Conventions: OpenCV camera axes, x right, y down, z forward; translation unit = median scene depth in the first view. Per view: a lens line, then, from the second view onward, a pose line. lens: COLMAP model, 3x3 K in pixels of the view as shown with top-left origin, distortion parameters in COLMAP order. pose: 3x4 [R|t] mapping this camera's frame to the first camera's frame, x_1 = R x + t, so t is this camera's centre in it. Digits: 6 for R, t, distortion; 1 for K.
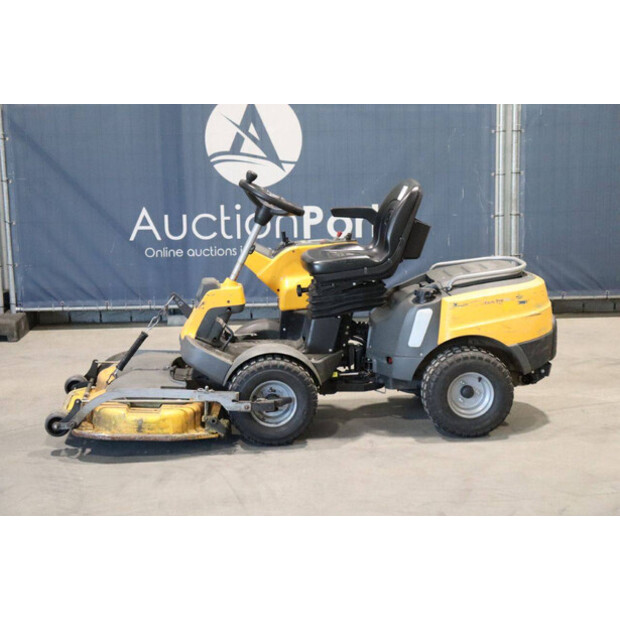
lens RADIAL K [[1175.0, 0, 307.6], [0, 1175.0, 308.5], [0, 0, 1]] dist [0.259680, 0.000000]
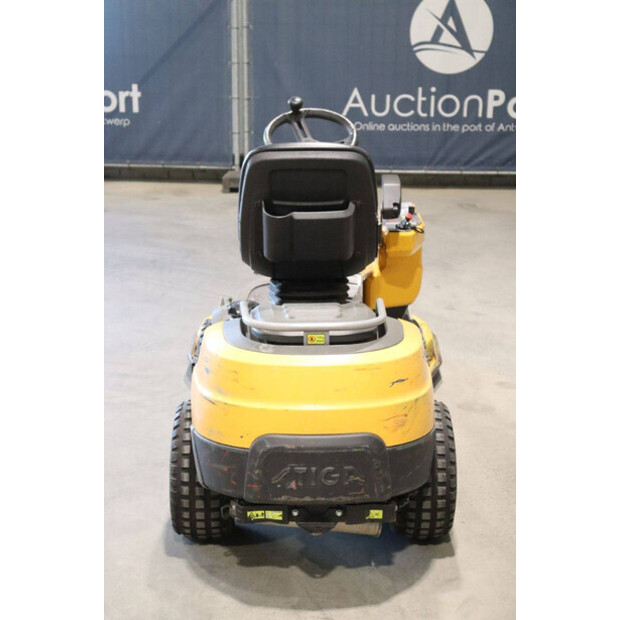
lens RADIAL K [[1096.1, 0, 320.1], [0, 1096.1, 329.6], [0, 0, 1]] dist [0.211227, 0.000000]
pose [[-0.072485, 0.315141, -0.946273, 0.671015], [-0.191798, 0.926656, 0.323300, -0.204749], [0.978754, 0.204927, -0.006725, 1.036924]]
